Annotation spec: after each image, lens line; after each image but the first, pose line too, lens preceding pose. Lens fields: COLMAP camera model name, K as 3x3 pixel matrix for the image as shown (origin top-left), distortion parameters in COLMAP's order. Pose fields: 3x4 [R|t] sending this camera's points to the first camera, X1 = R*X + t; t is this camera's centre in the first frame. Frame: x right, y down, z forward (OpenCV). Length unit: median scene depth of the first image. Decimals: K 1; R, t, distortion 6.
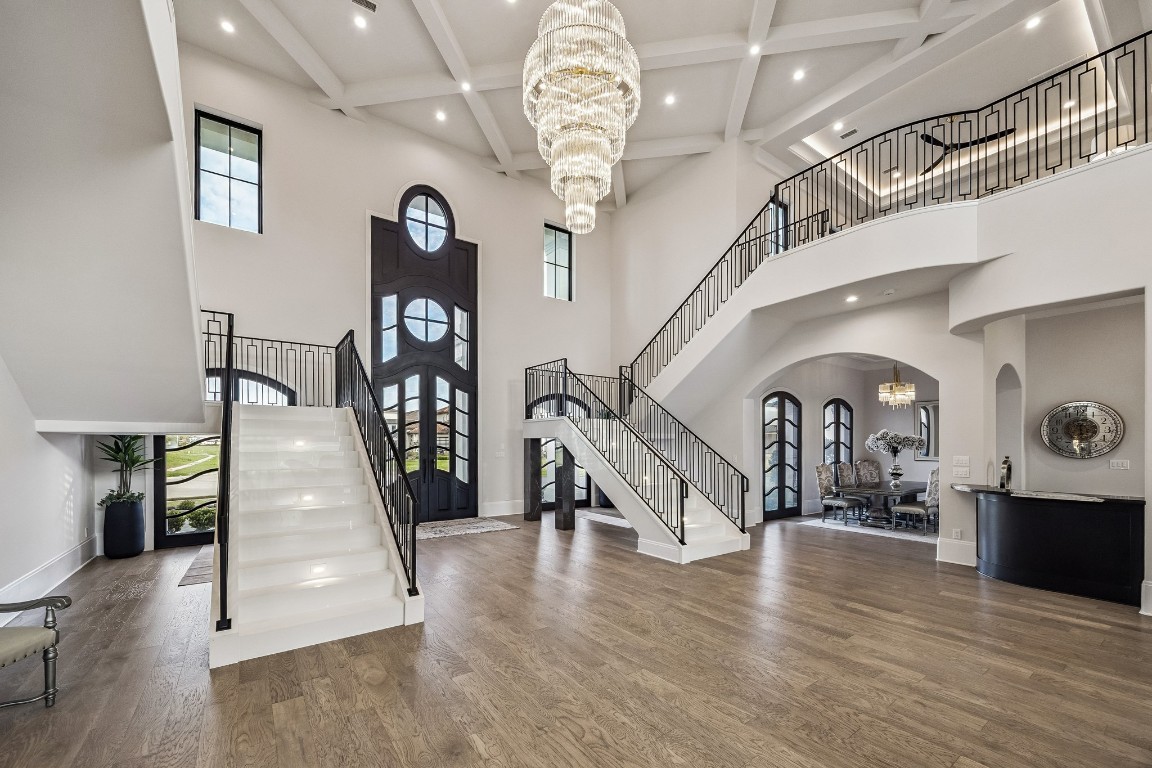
lens RADIAL K [[447.0, 0, 563.5], [0, 447.0, 445.3], [0, 0, 1]] dist [-0.000824, 0.000743]
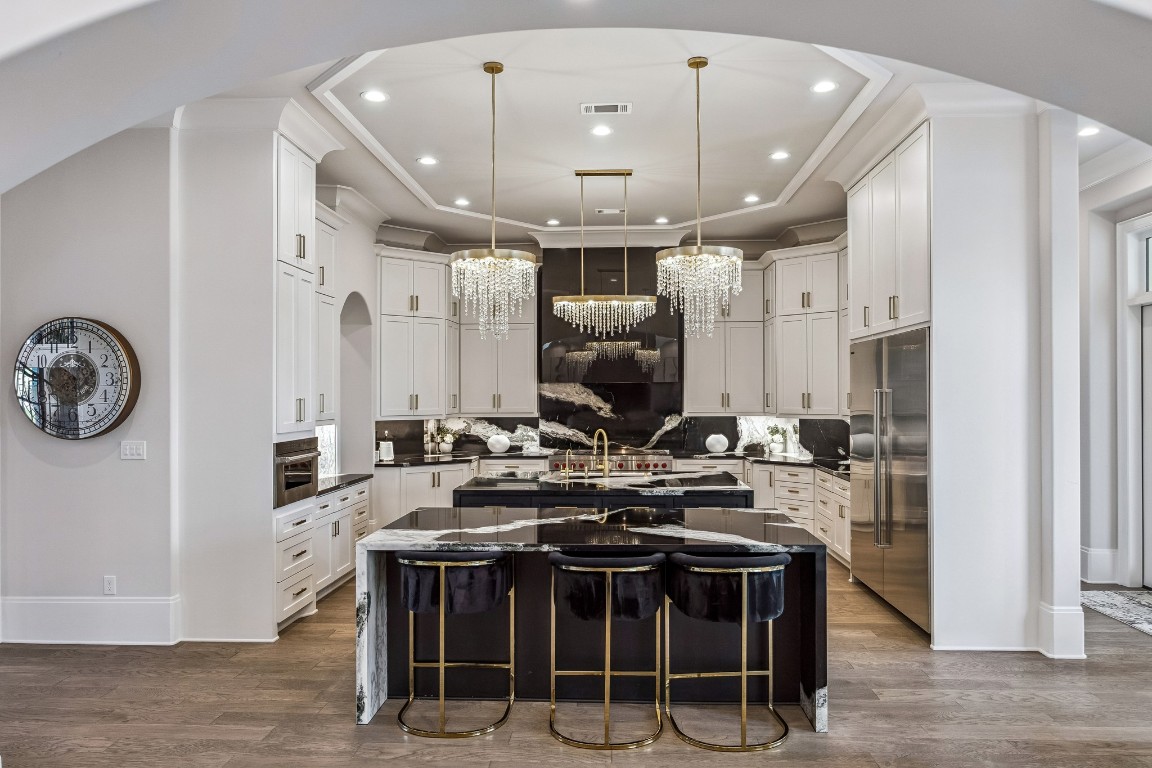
lens RADIAL K [[817.6, 0, 576.4], [0, 817.6, 390.8], [0, 0, 1]] dist [0.000894, -0.000543]
pose [[0.636201, 0.002045, 0.771521, 0.605088], [0.004072, 0.999974, -0.006008, -0.010743], [-0.771512, 0.006964, 0.636176, 0.030651]]
